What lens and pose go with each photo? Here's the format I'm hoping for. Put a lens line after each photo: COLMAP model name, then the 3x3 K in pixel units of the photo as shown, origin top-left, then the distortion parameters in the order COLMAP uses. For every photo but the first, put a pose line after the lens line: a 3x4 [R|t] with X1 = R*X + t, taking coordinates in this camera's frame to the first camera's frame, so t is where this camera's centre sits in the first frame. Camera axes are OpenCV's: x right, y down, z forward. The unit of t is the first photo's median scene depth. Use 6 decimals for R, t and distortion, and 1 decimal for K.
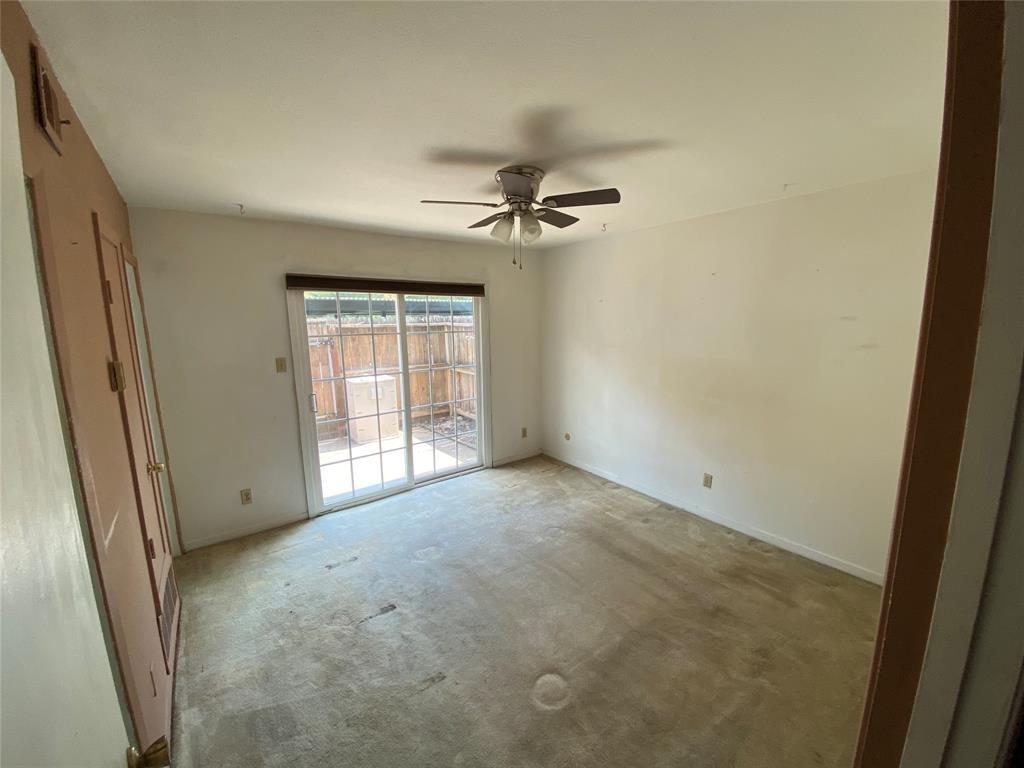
lens RADIAL K [[415.4, 0, 508.2], [0, 415.4, 383.4], [0, 0, 1]] dist [0.028113, -0.025192]
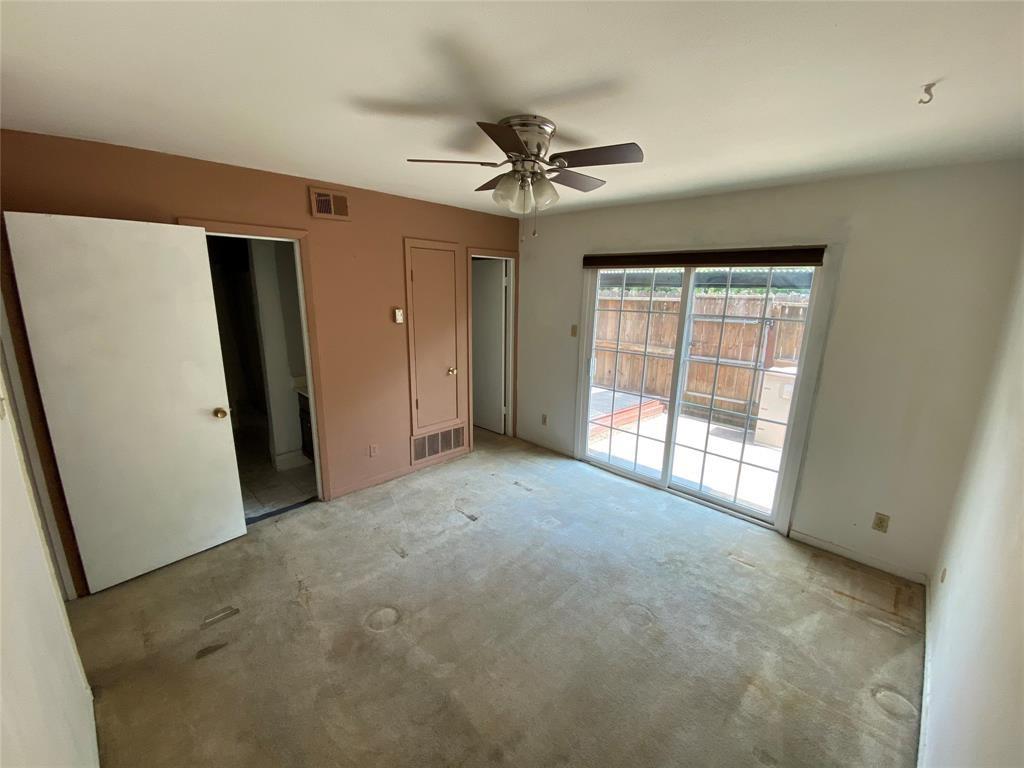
lens RADIAL K [[415.4, 0, 508.2], [0, 415.4, 383.4], [0, 0, 1]] dist [0.028113, -0.025192]
pose [[0.143883, 0.239320, -0.960221, 0.579361], [-0.179136, 0.960586, 0.212569, -0.102711], [0.973246, 0.141425, 0.181083, 0.548806]]
